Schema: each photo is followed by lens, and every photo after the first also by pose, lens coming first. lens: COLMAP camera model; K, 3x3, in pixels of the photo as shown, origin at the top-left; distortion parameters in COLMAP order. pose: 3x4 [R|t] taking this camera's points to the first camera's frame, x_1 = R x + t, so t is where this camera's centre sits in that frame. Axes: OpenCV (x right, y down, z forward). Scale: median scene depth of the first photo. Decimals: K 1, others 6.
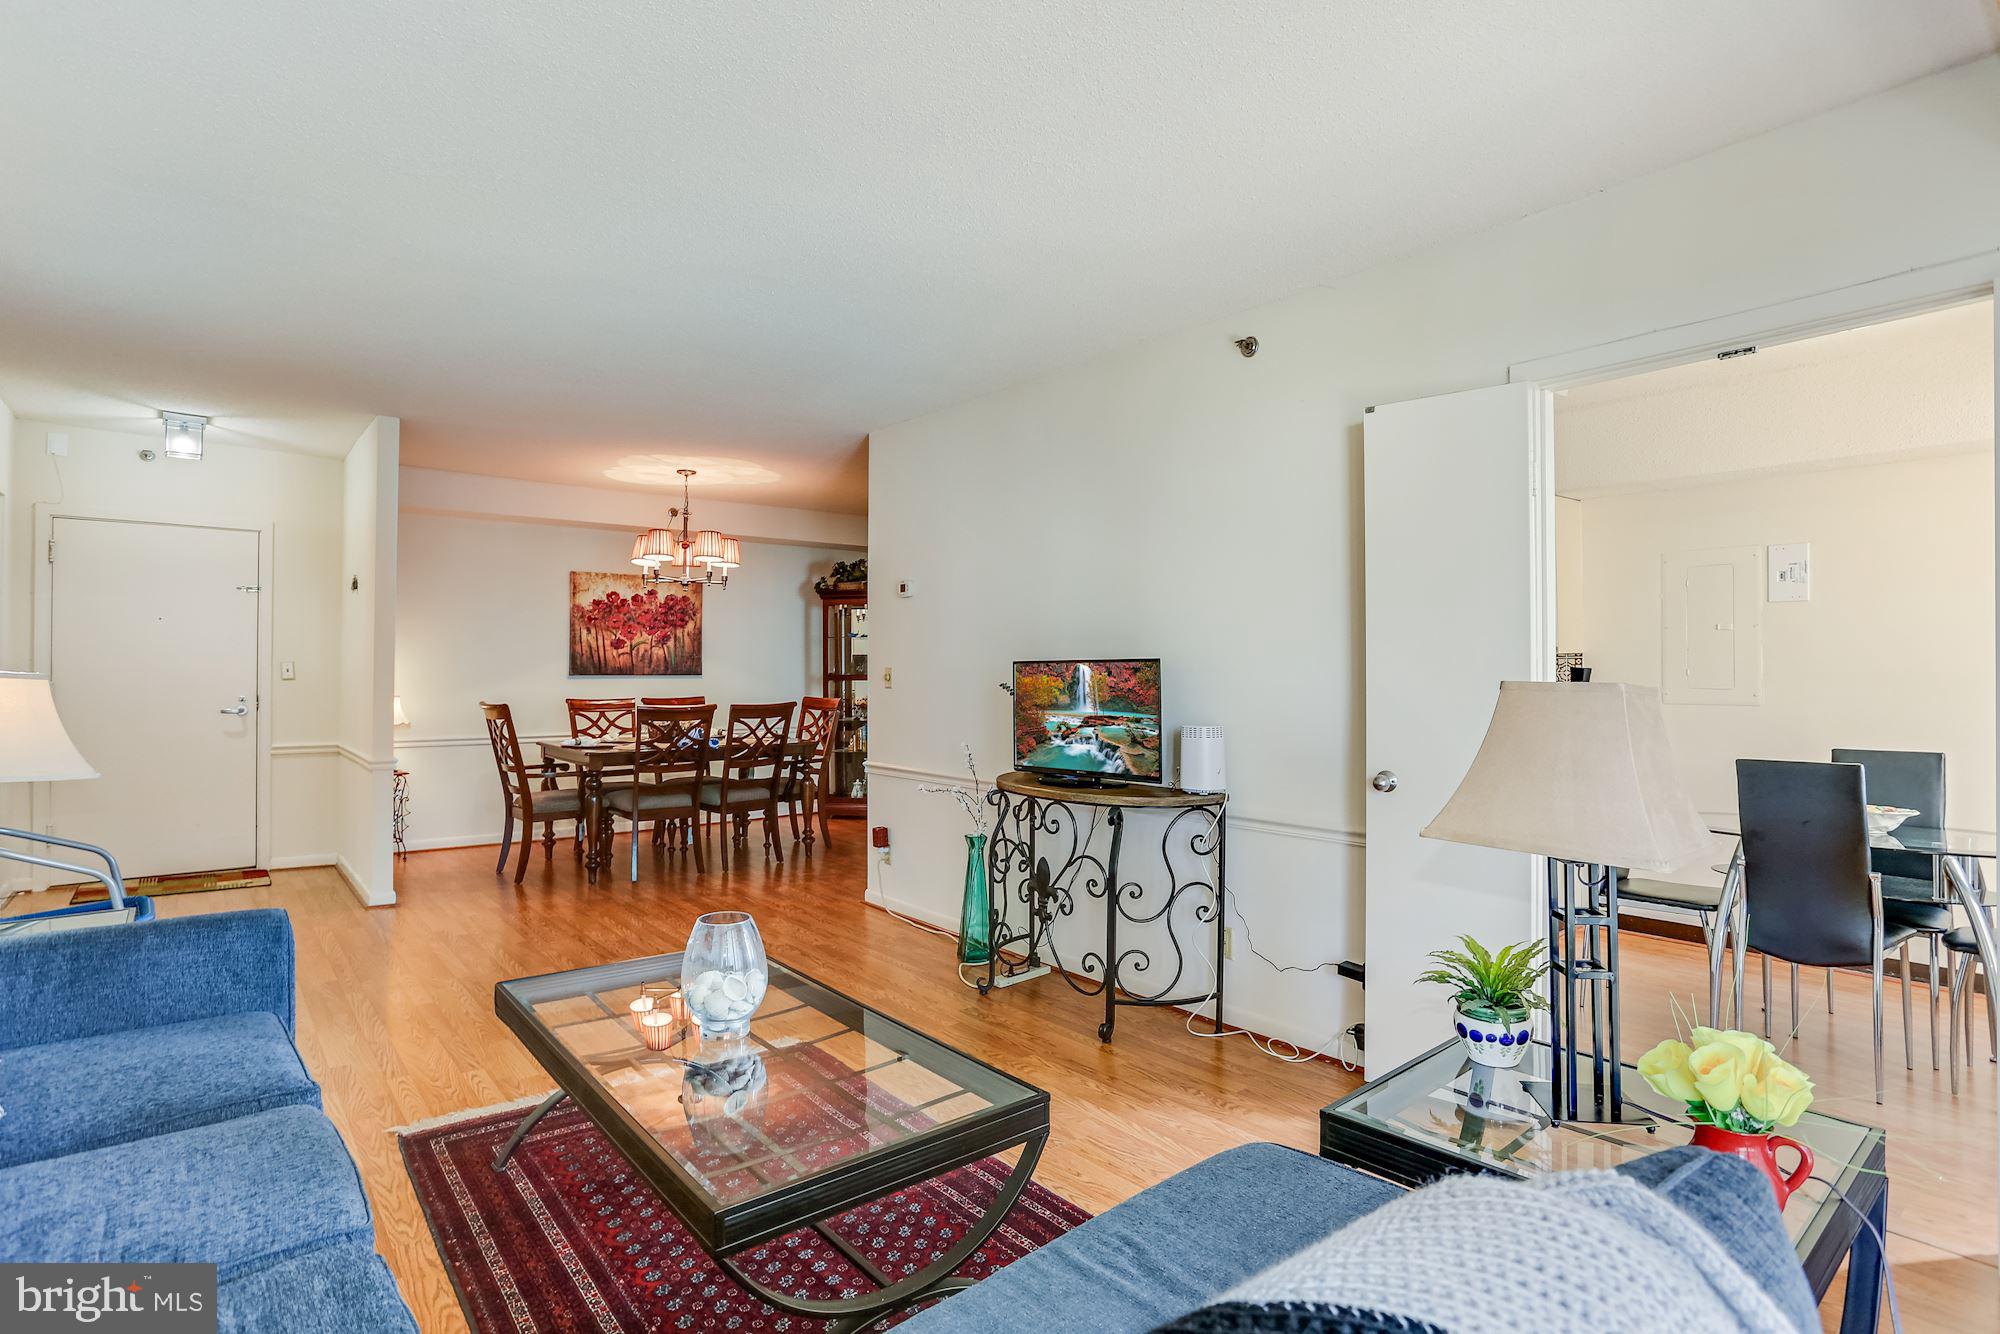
lens RADIAL K [[1034.1, 0, 999.7], [0, 1034.1, 674.2], [0, 0, 1]] dist [-0.012672, 0.000870]
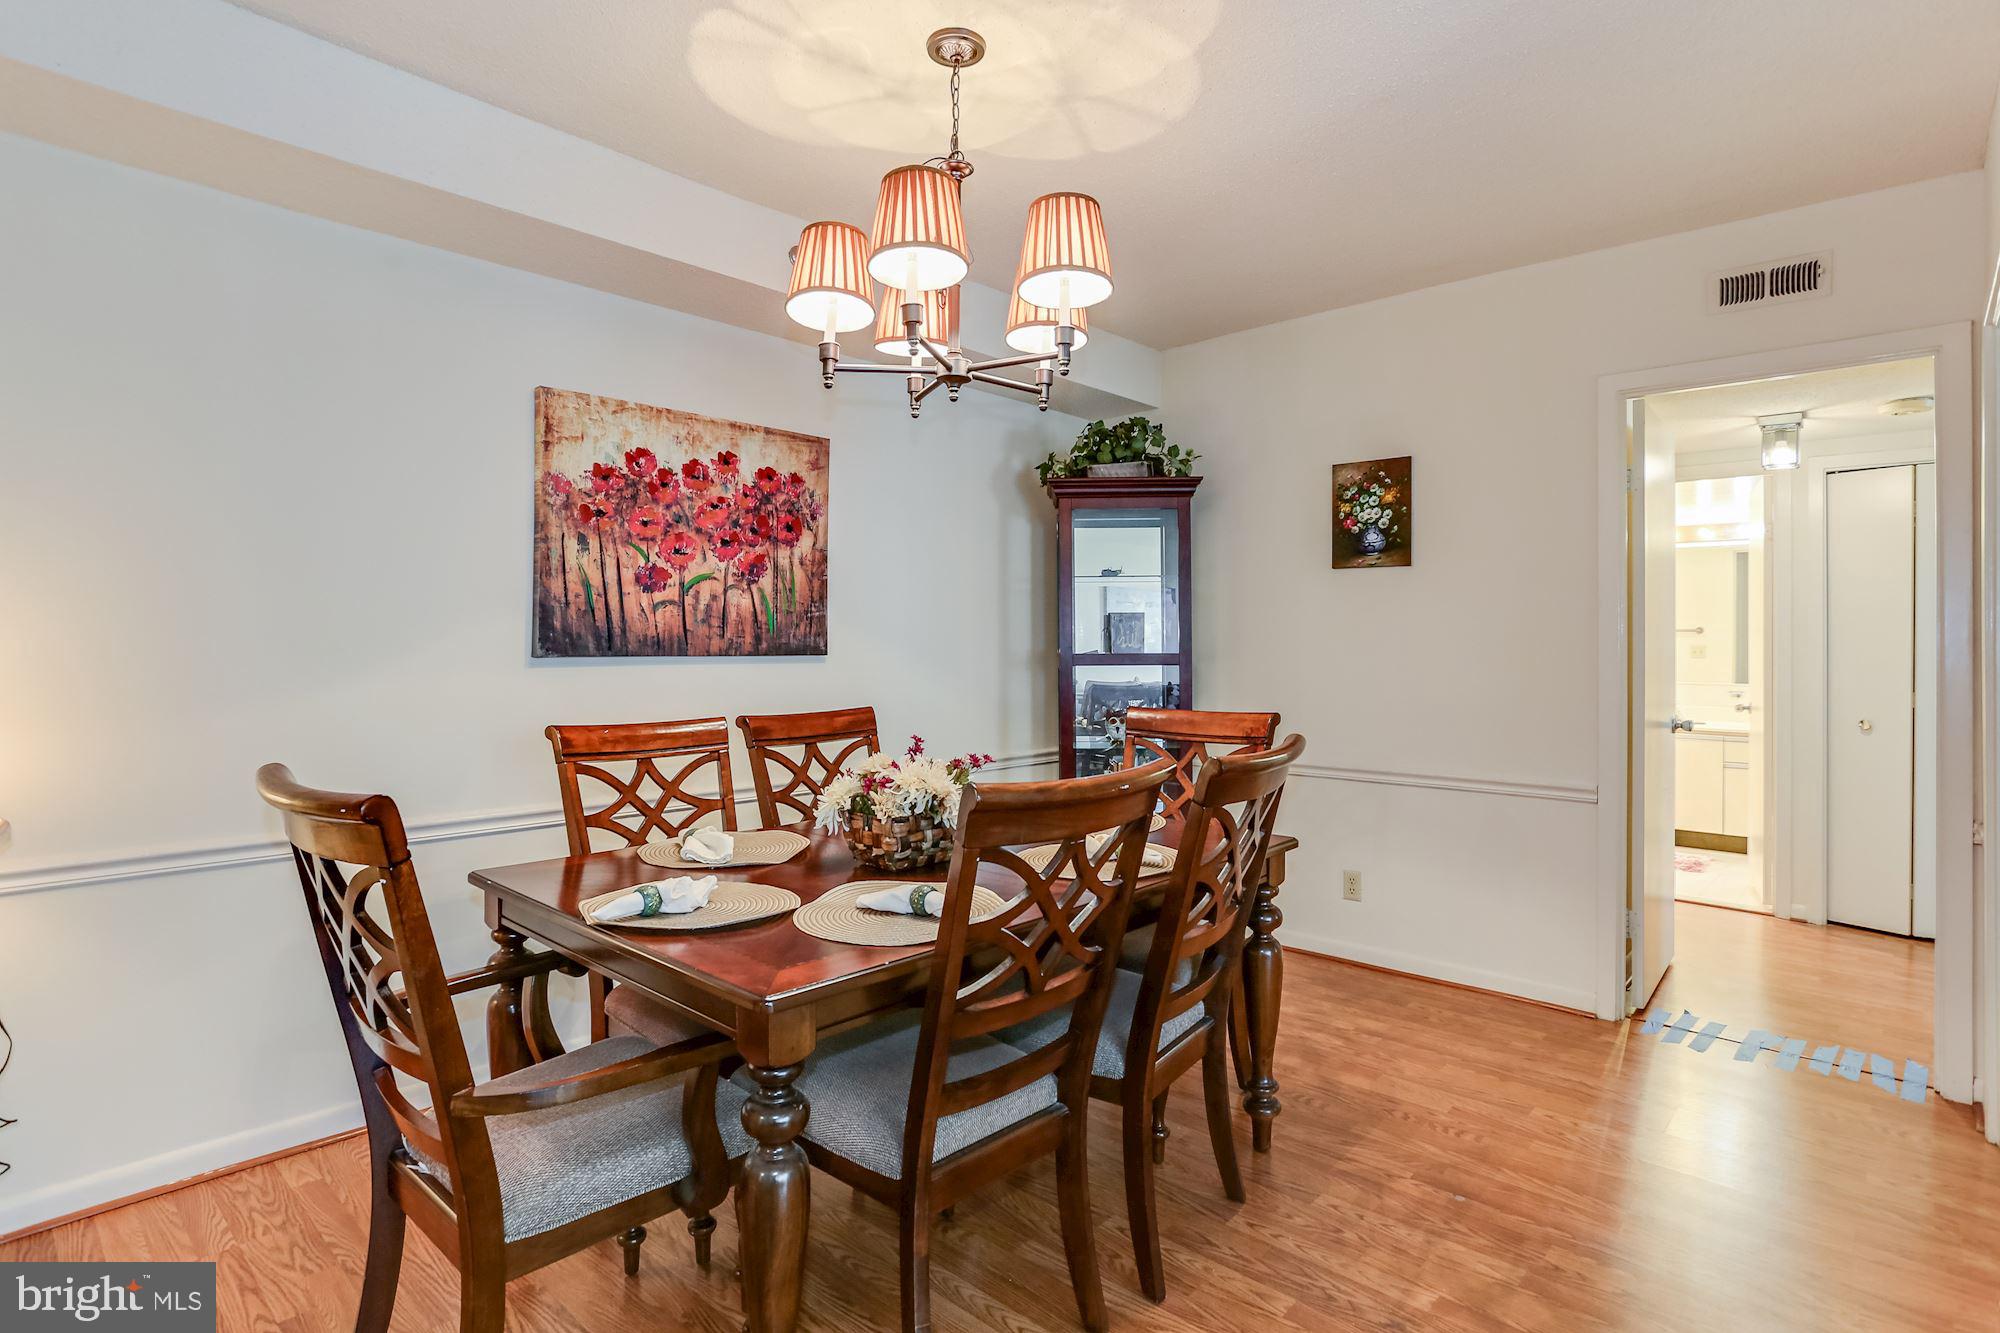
lens RADIAL K [[1034.1, 0, 1000.5], [0, 1034.1, 648.4], [0, 0, 1]] dist [-0.012672, 0.000870]
pose [[0.991428, -0.001427, 0.130643, -0.291925], [0.001703, 0.999997, -0.002004, -0.001157], [-0.130640, 0.002209, 0.991427, 0.591379]]
